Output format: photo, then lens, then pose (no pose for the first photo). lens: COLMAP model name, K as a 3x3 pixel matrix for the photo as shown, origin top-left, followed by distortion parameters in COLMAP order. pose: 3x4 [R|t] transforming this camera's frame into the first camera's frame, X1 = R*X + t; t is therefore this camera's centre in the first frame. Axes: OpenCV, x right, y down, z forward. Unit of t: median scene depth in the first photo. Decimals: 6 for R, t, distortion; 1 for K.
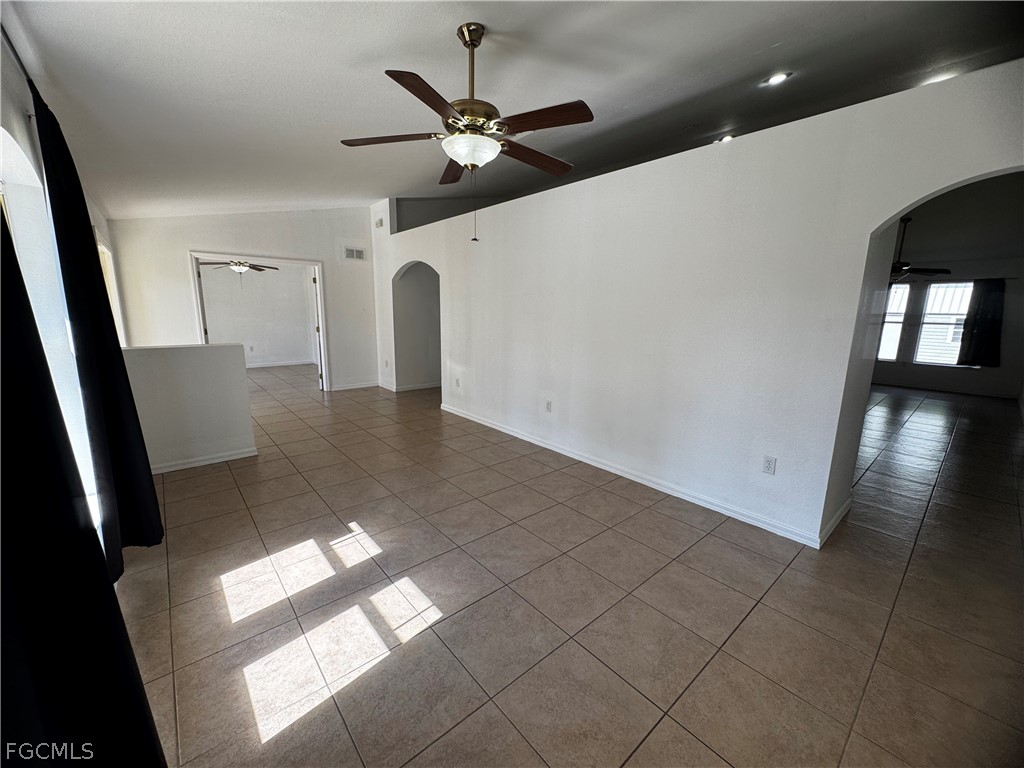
lens RADIAL K [[411.6, 0, 512.9], [0, 411.6, 386.5], [0, 0, 1]] dist [-0.003099, -0.000100]
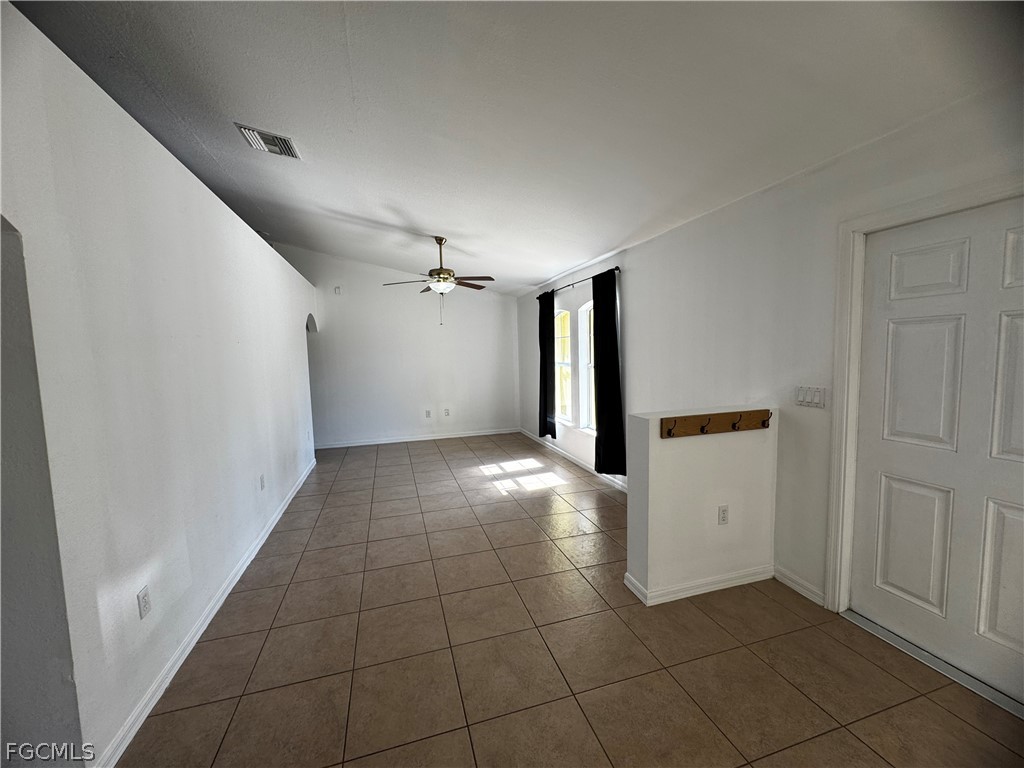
lens RADIAL K [[411.6, 0, 512.9], [0, 411.6, 386.5], [0, 0, 1]] dist [-0.003099, -0.000100]
pose [[-0.916088, -0.024423, 0.400233, -0.991035], [0.087614, 0.961833, 0.259233, -0.433520], [-0.391288, 0.272546, -0.878983, 2.158831]]
